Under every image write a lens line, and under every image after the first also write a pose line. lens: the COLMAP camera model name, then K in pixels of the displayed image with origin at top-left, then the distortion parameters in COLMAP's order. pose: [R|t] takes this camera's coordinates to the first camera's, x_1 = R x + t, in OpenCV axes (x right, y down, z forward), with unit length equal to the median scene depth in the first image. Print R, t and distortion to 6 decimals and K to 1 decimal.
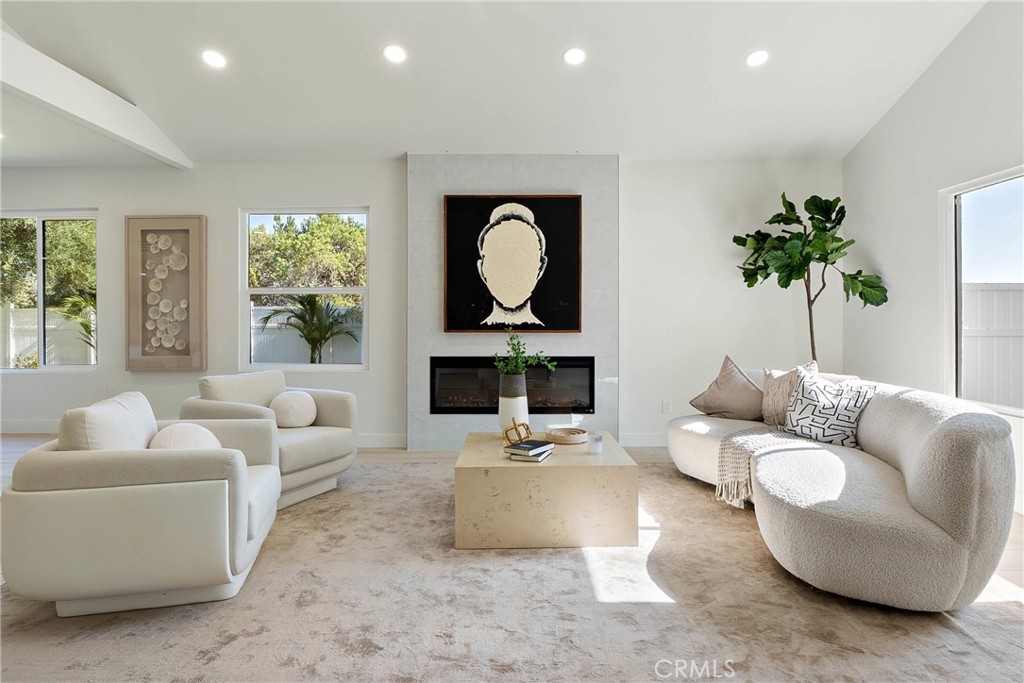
lens RADIAL K [[577.6, 0, 516.6], [0, 577.6, 317.7], [0, 0, 1]] dist [0.003291, -0.001410]
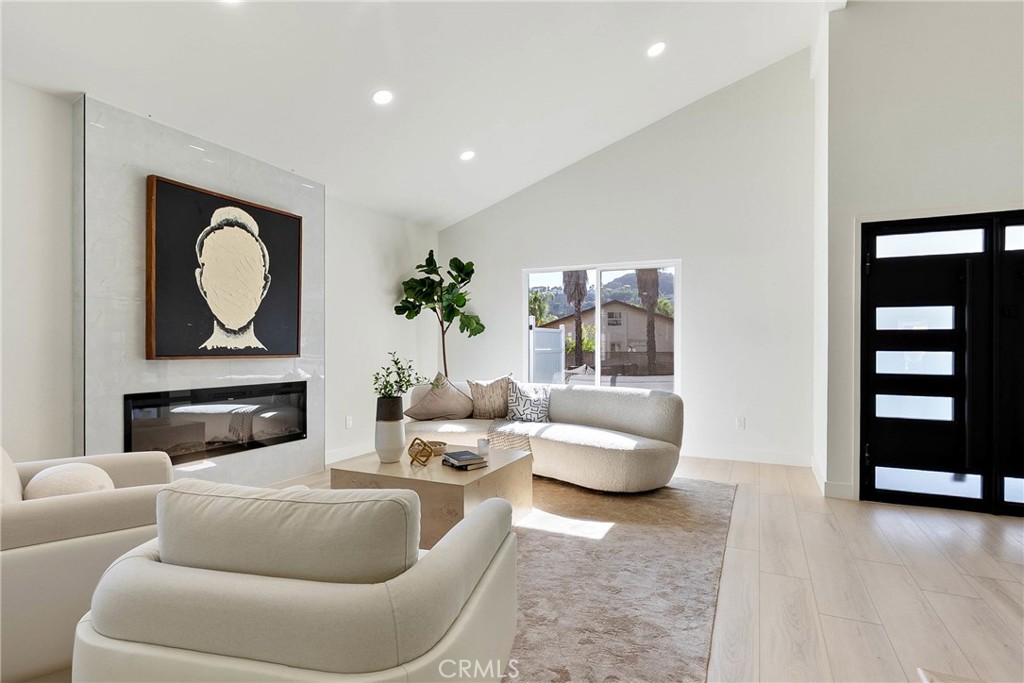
lens RADIAL K [[518.5, 0, 510.9], [0, 518.5, 345.0], [0, 0, 1]] dist [-0.007423, -0.000393]
pose [[0.432905, 0.003648, 0.901432, -0.523021], [-0.009656, 0.999953, 0.000590, 0.001510], [-0.901388, -0.008960, 0.432920, 0.296780]]
